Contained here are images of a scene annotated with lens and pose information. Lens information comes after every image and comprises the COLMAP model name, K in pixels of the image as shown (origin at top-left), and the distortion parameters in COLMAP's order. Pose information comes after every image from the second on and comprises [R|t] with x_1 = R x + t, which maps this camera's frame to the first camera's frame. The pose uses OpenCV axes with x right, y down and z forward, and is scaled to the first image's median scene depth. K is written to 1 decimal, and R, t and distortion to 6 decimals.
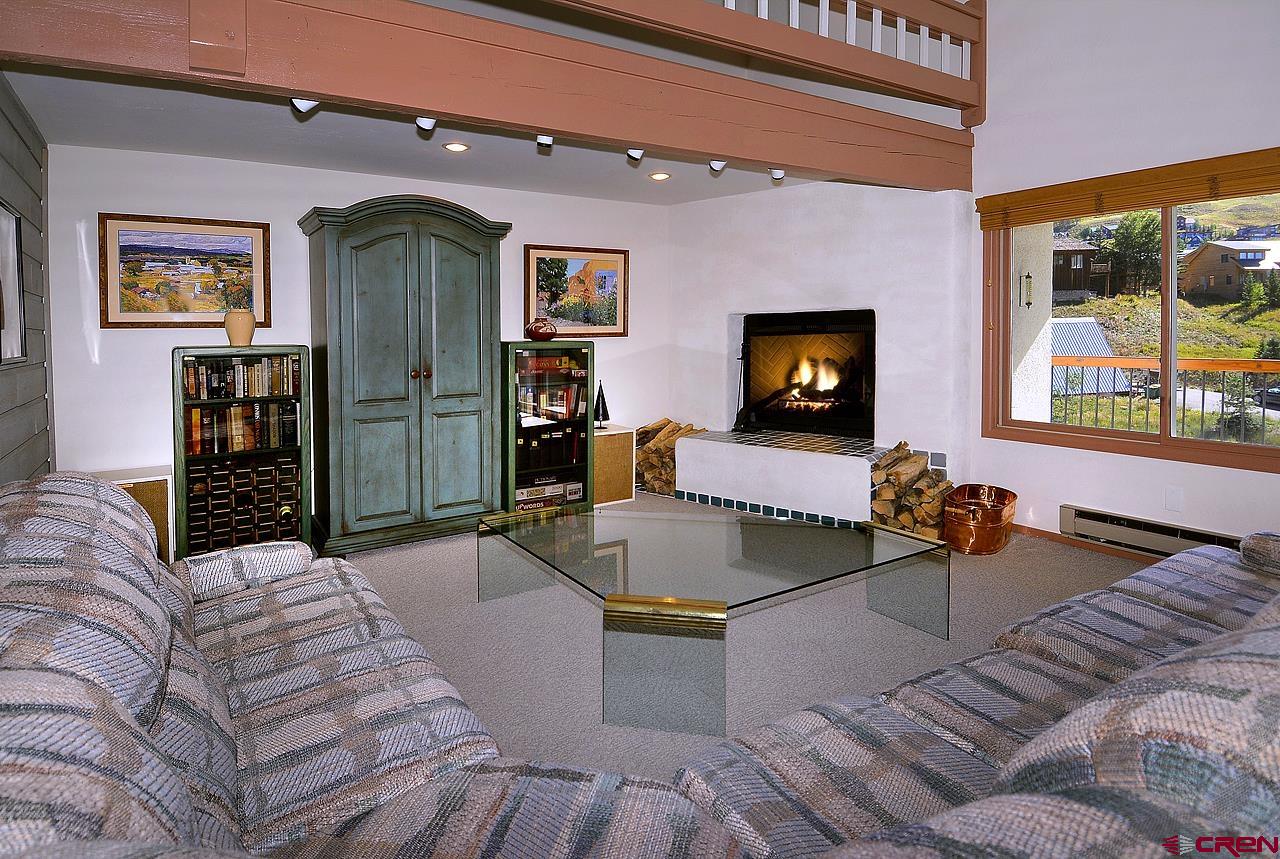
lens RADIAL K [[713.6, 0, 666.0], [0, 713.6, 361.5], [0, 0, 1]] dist [0.098542, -0.105122]
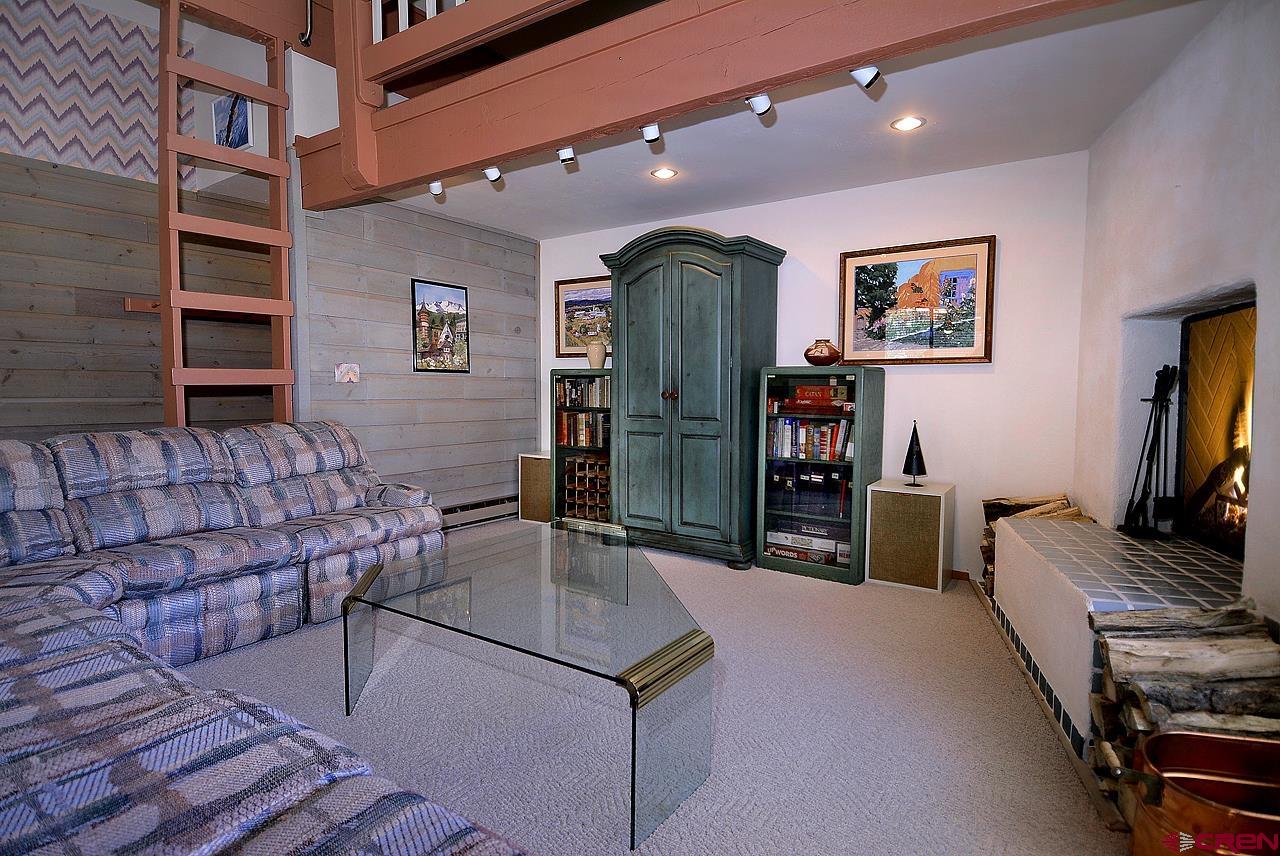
lens RADIAL K [[702.1, 0, 579.3], [0, 702.1, 425.4], [0, 0, 1]] dist [0.022763, 0.000169]
pose [[0.330241, 0.068759, -0.941389, 0.538976], [-0.055180, 0.997044, 0.053467, 0.012615], [0.942282, 0.034288, 0.333059, 0.474000]]
